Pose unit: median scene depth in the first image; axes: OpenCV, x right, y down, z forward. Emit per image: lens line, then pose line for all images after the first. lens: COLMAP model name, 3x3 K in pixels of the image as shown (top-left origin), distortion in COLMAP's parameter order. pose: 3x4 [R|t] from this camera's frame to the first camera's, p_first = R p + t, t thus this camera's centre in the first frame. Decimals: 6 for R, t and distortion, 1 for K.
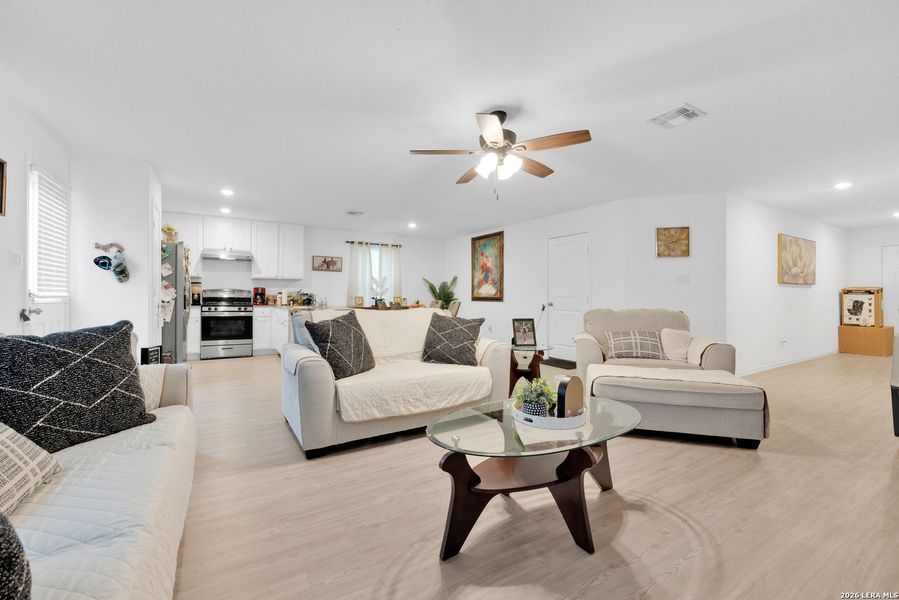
lens RADIAL K [[375.6, 0, 442.8], [0, 375.6, 289.7], [0, 0, 1]] dist [-0.001417, -0.000286]
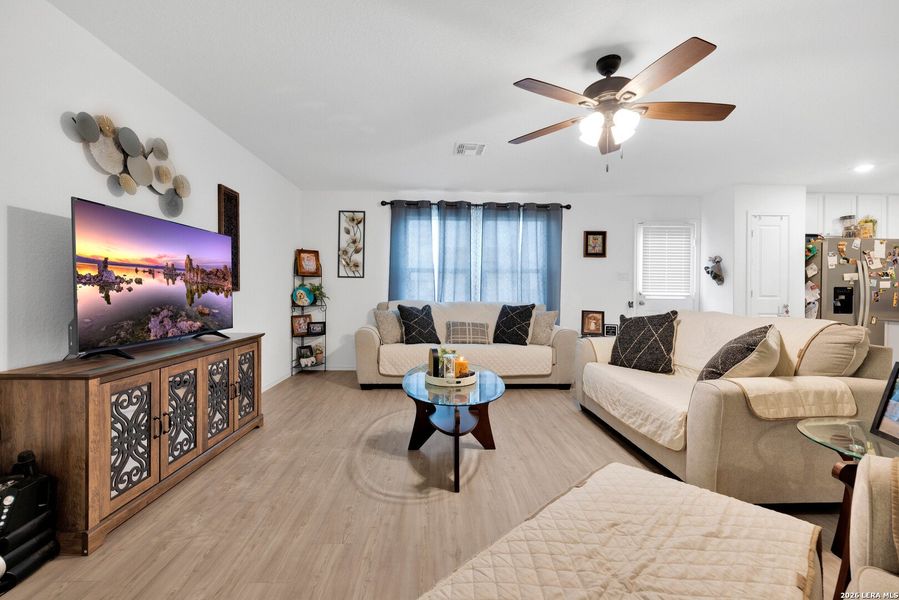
lens RADIAL K [[375.6, 0, 442.8], [0, 375.6, 289.7], [0, 0, 1]] dist [-0.001417, -0.000286]
pose [[-0.498251, -0.011588, -0.866955, 0.430145], [-0.000260, 0.999913, -0.013216, 0.008076], [0.867033, -0.006360, -0.498210, 0.478881]]
